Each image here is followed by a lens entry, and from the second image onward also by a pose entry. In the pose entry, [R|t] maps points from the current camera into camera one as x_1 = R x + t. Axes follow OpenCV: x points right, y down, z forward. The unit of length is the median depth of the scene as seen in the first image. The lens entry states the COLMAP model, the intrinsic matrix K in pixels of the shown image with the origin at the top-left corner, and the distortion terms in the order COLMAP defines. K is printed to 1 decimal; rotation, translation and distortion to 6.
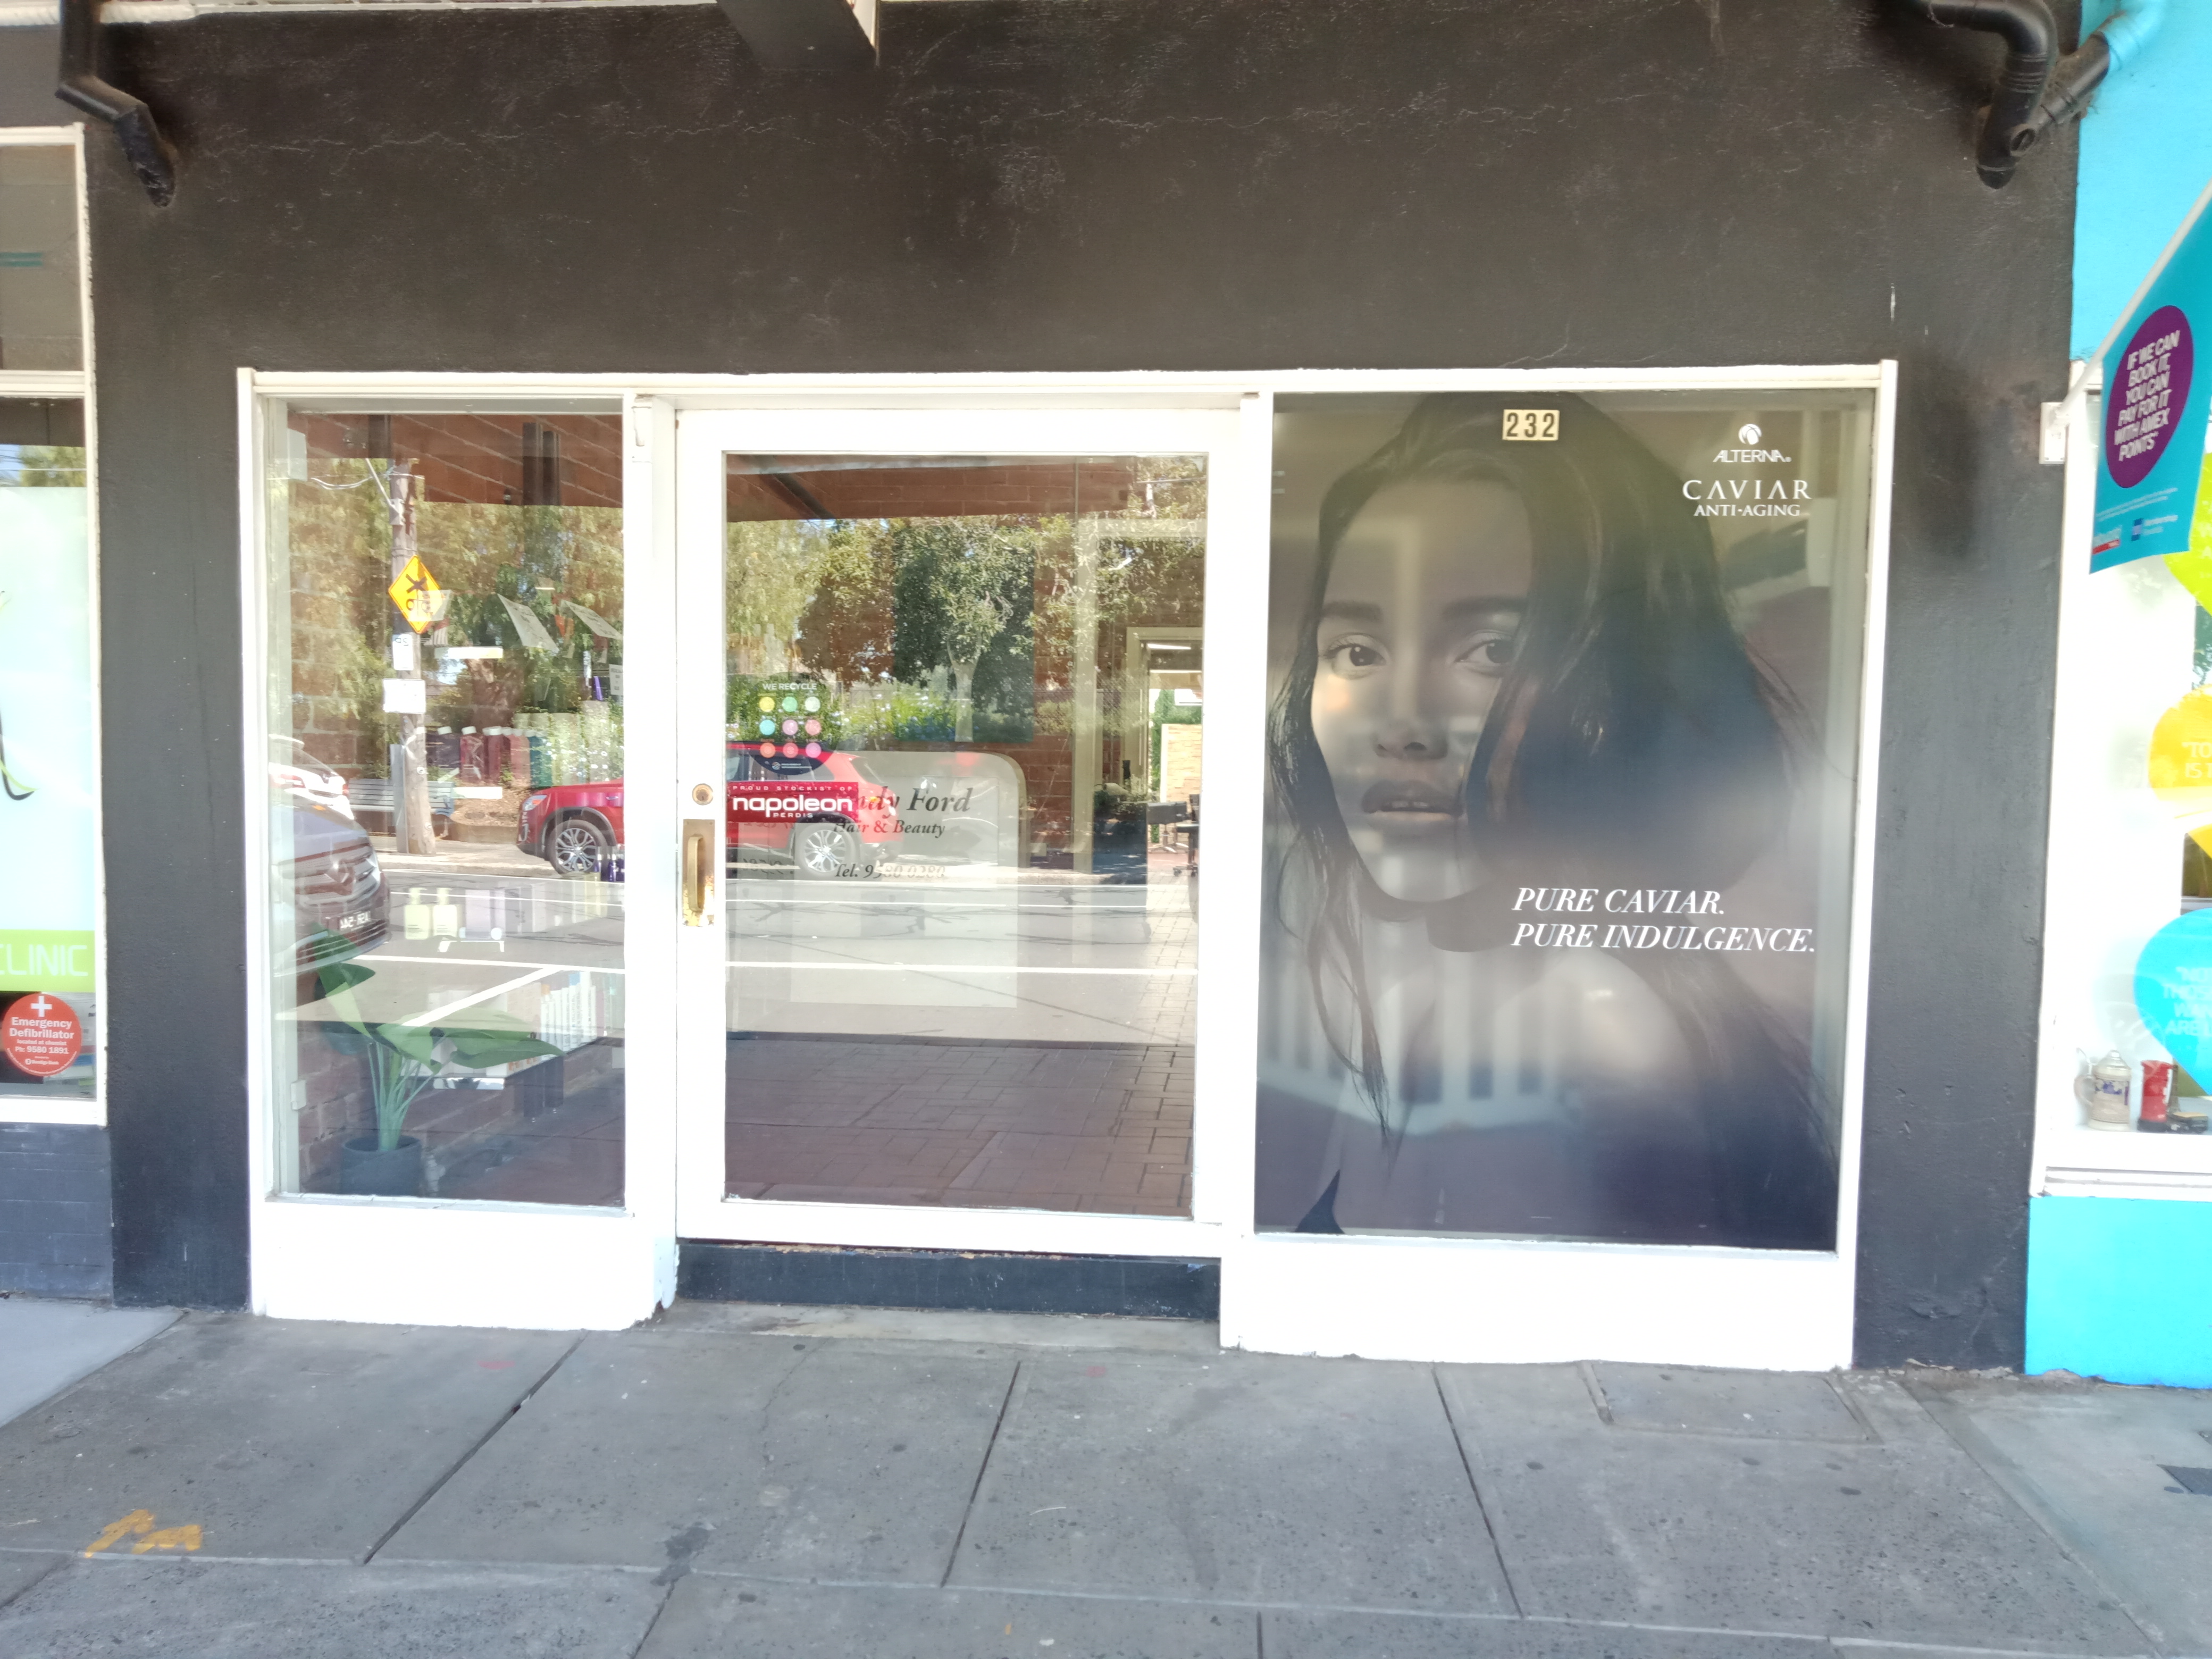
lens RADIAL K [[1612.6, 0, 1101.8], [0, 1612.6, 852.5], [0, 0, 1]] dist [0.037649, -0.035392]
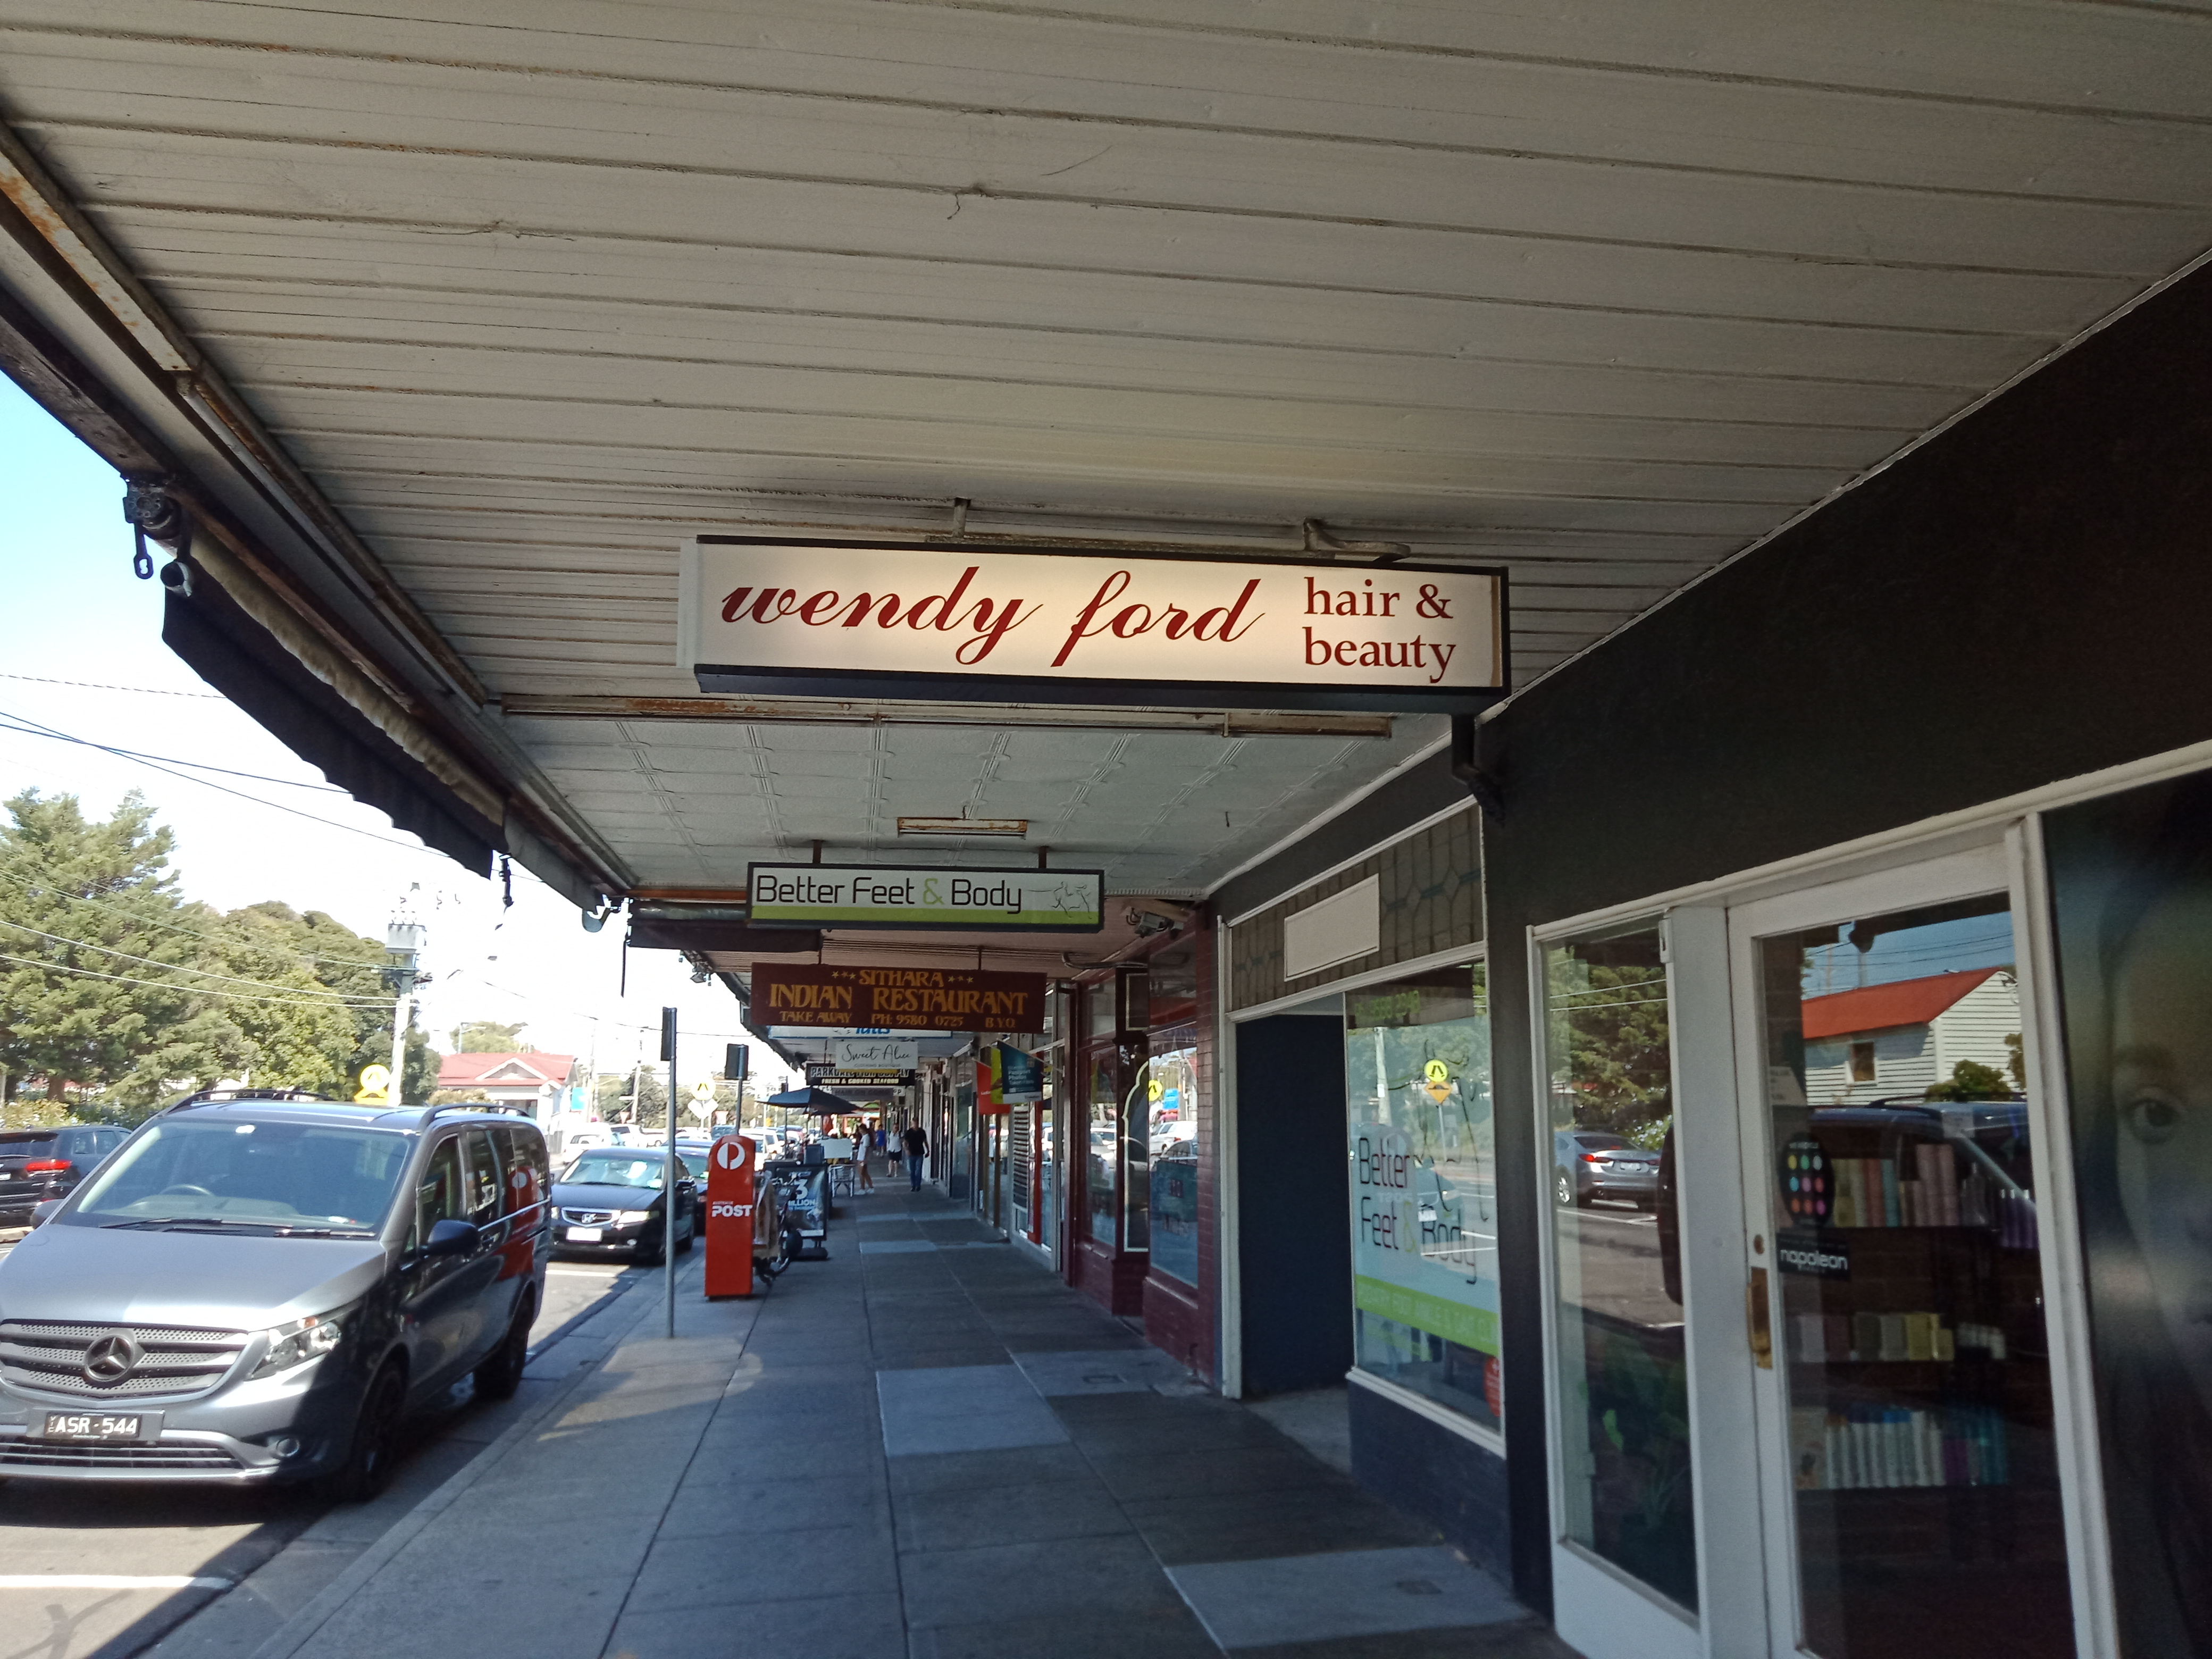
lens RADIAL K [[1612.6, 0, 1101.8], [0, 1612.6, 852.5], [0, 0, 1]] dist [0.037649, -0.035392]
pose [[0.221000, -0.165899, -0.961060, 0.770176], [-0.094262, 0.977179, -0.190358, -0.044009], [0.970708, 0.132660, 0.200318, 0.306674]]
